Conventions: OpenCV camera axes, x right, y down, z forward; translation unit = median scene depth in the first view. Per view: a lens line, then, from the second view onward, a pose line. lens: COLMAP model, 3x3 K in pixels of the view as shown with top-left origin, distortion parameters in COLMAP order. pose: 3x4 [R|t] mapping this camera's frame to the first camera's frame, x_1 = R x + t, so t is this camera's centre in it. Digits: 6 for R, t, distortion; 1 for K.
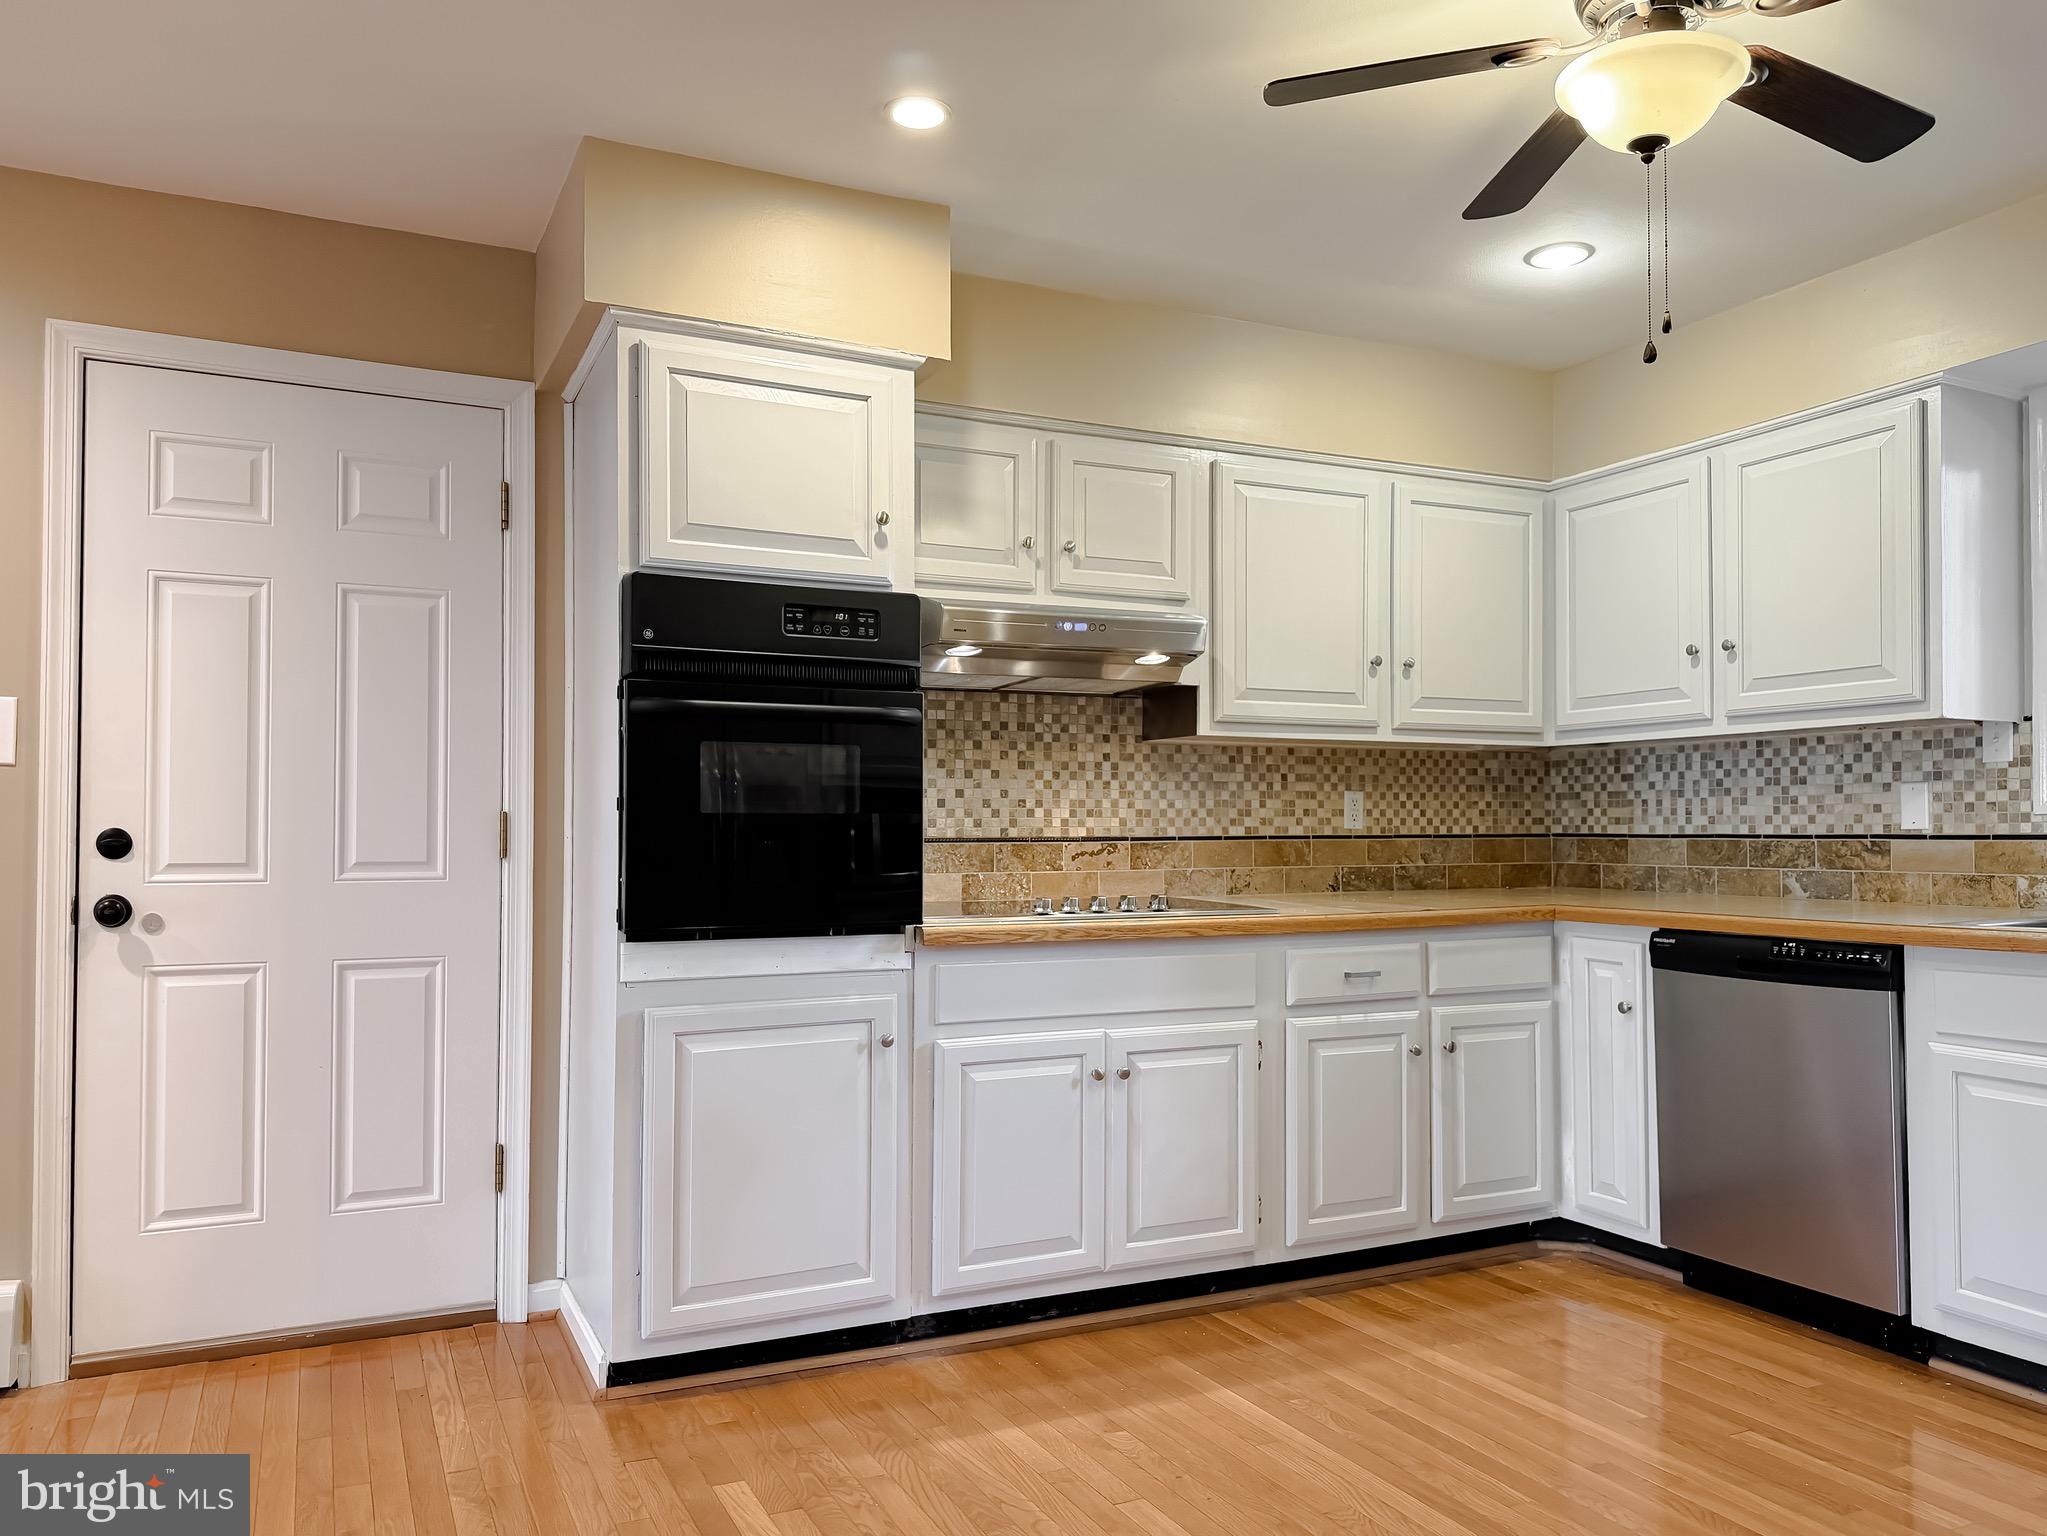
lens RADIAL K [[1458.6, 0, 1034.8], [0, 1458.6, 799.9], [0, 0, 1]] dist [0.036479, -0.033959]
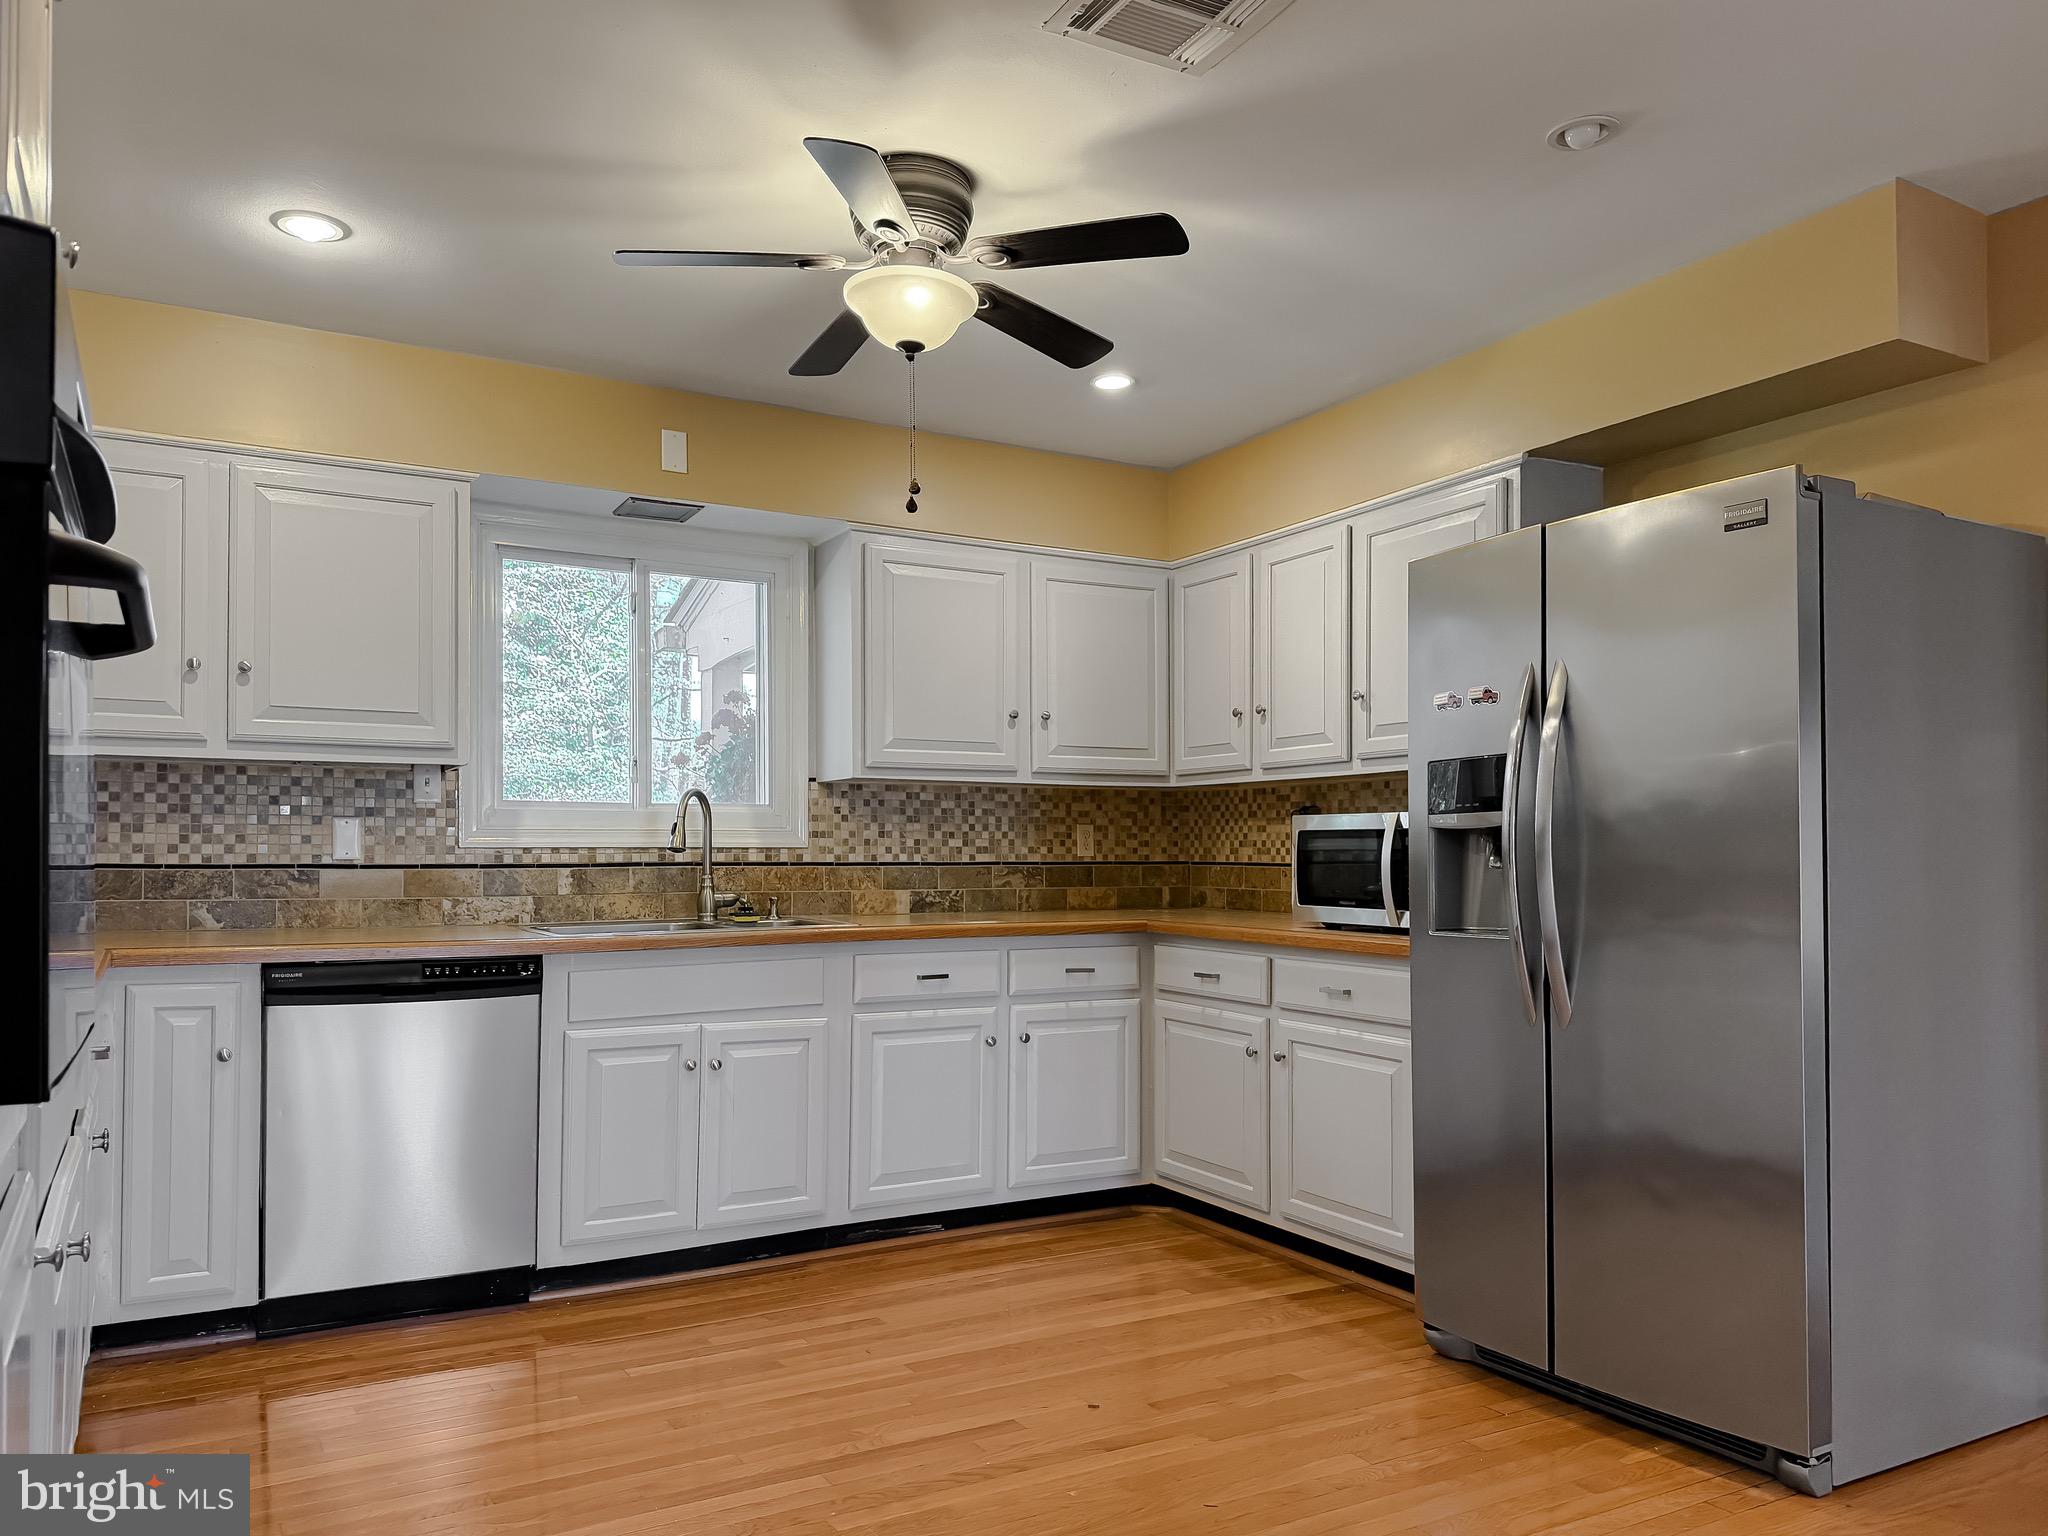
lens RADIAL K [[1459.3, 0, 1006.9], [0, 1459.3, 828.2], [0, 0, 1]] dist [0.036479, -0.033959]
pose [[-0.083406, 0.024706, 0.996209, -0.570930], [-0.021042, 0.999426, -0.026548, 0.016390], [-0.996293, -0.023177, -0.082838, 0.638195]]
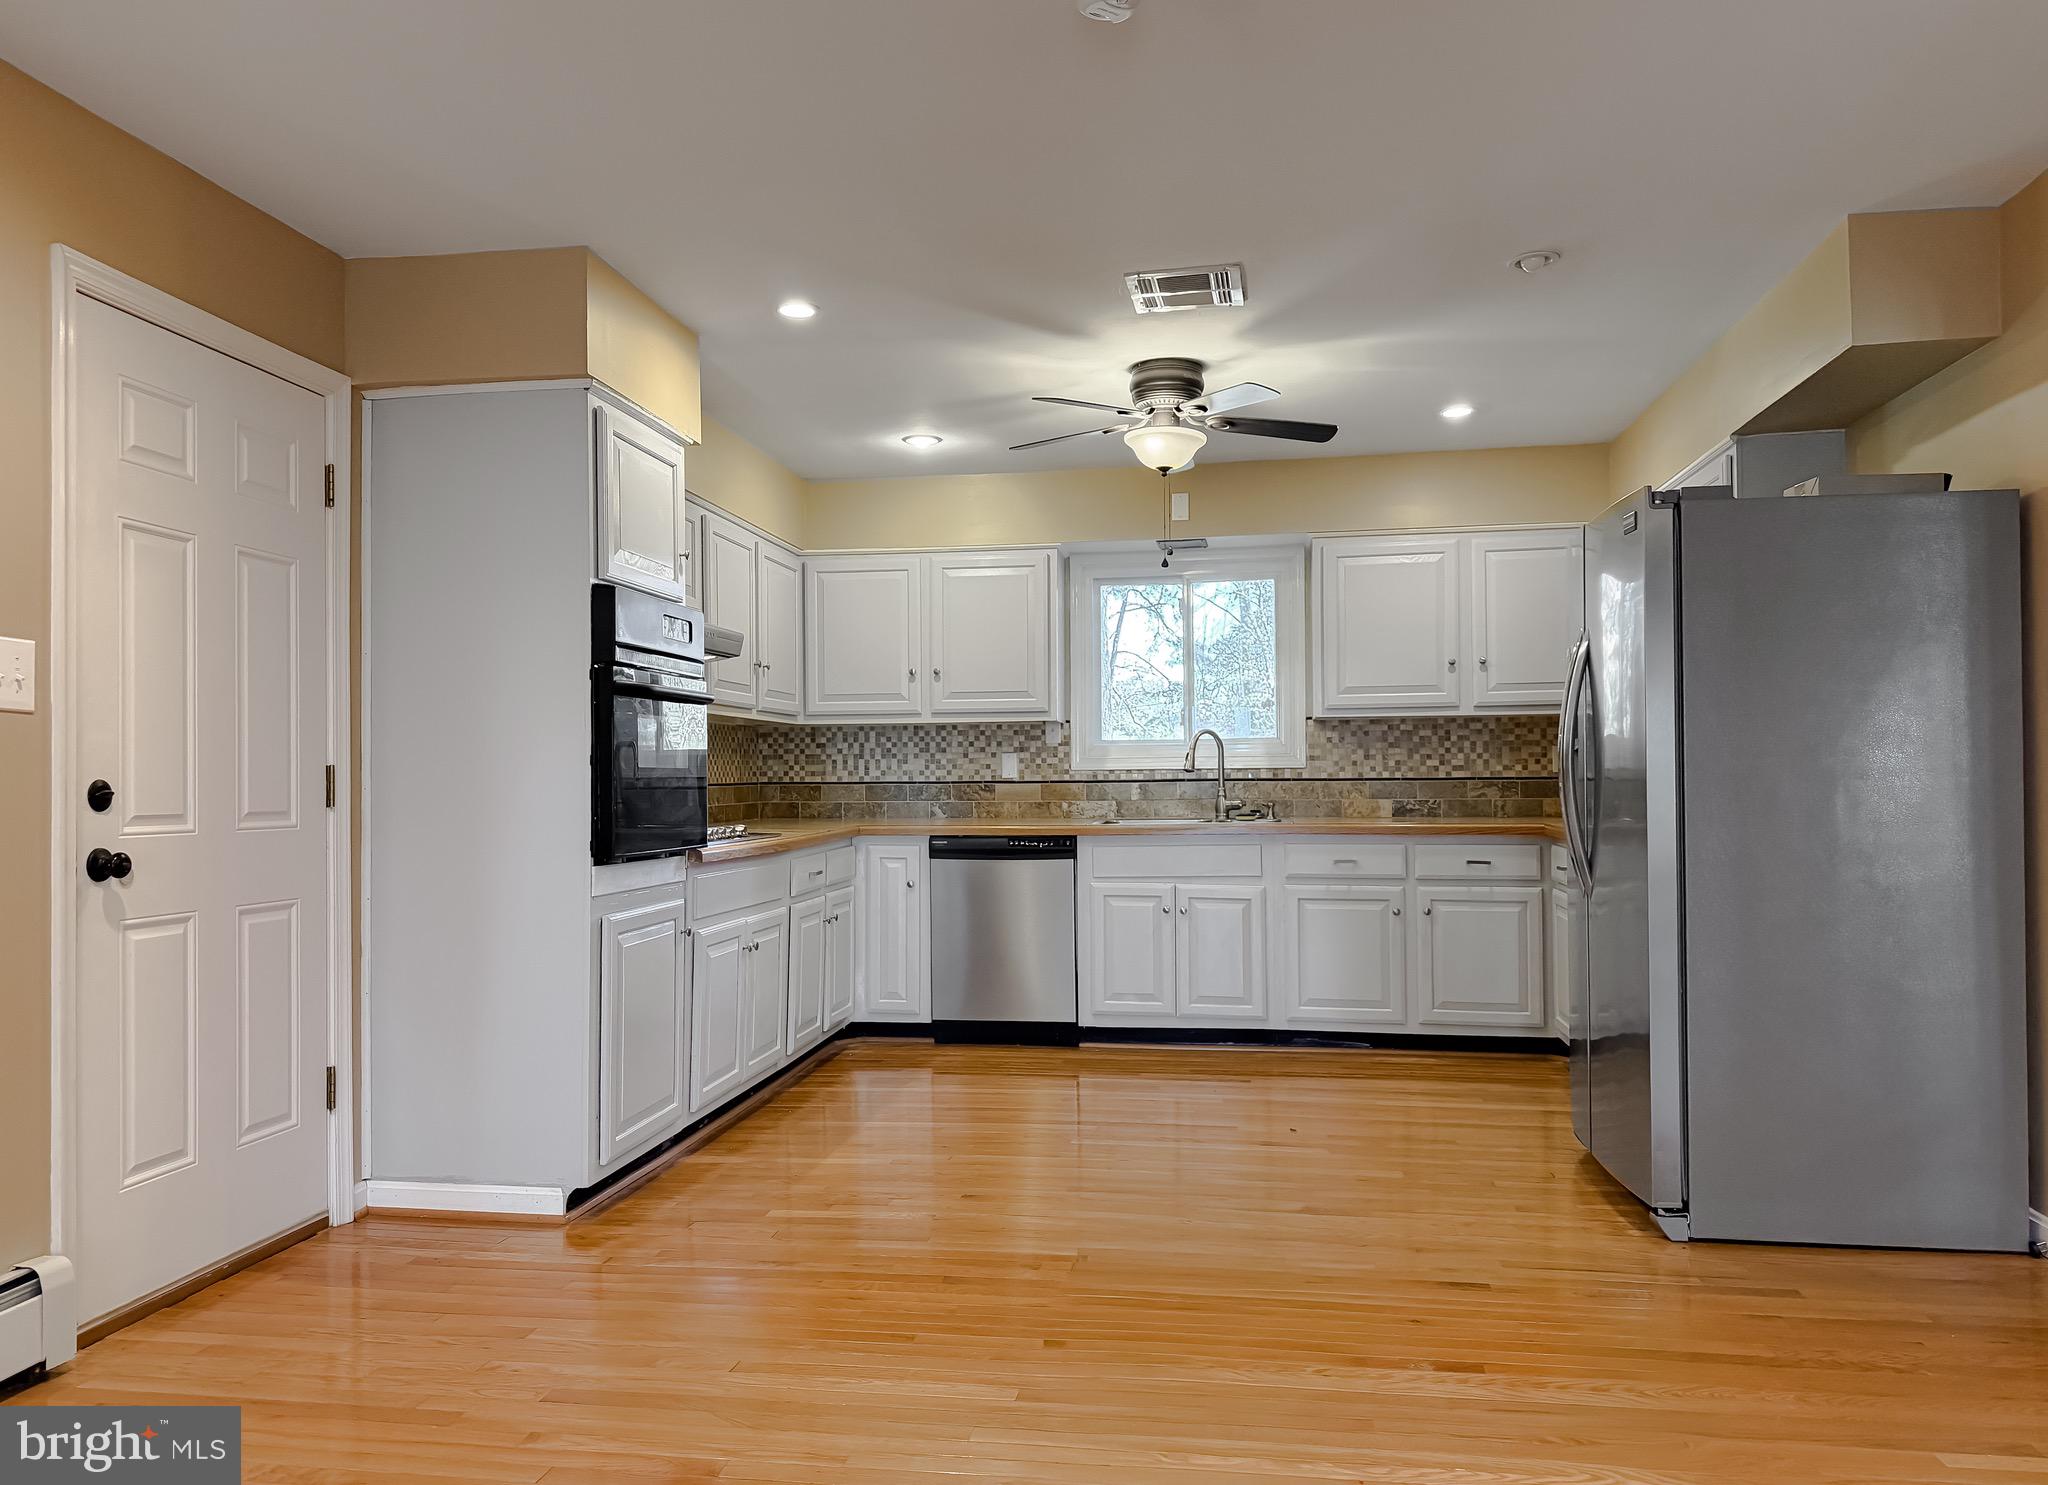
lens RADIAL K [[1450.8, 0, 995.9], [0, 1450.8, 762.7], [0, 0, 1]] dist [0.037573, -0.033983]
pose [[0.576592, 0.006815, 0.817004, -0.953718], [-0.012232, 0.999925, 0.000291, 0.000274], [-0.816941, -0.010162, 0.576632, -0.036446]]
